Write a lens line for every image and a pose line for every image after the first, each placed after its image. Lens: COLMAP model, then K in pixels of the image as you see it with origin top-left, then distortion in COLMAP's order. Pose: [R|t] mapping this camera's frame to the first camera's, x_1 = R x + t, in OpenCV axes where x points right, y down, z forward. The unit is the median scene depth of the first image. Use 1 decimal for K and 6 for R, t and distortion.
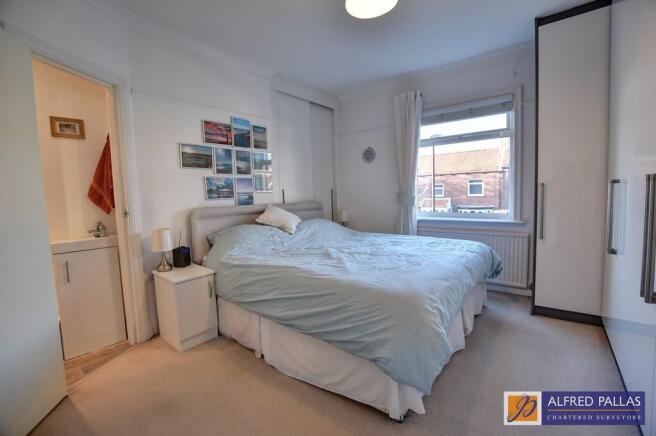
lens RADIAL K [[289.6, 0, 328.6], [0, 289.6, 216.1], [0, 0, 1]] dist [-0.027185, 0.000833]
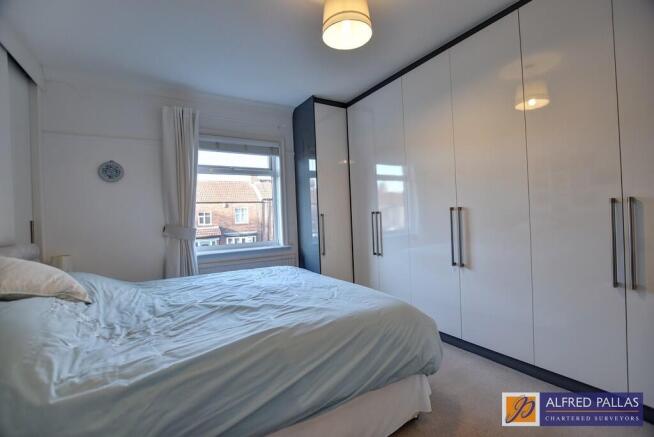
lens RADIAL K [[291.6, 0, 327.5], [0, 291.6, 219.1], [0, 0, 1]] dist [-0.023297, -0.000248]
pose [[0.343606, 0.010375, 0.939057, -0.415597], [0.102893, 0.993503, -0.048625, -0.016071], [-0.933460, 0.113330, 0.340306, 0.377568]]
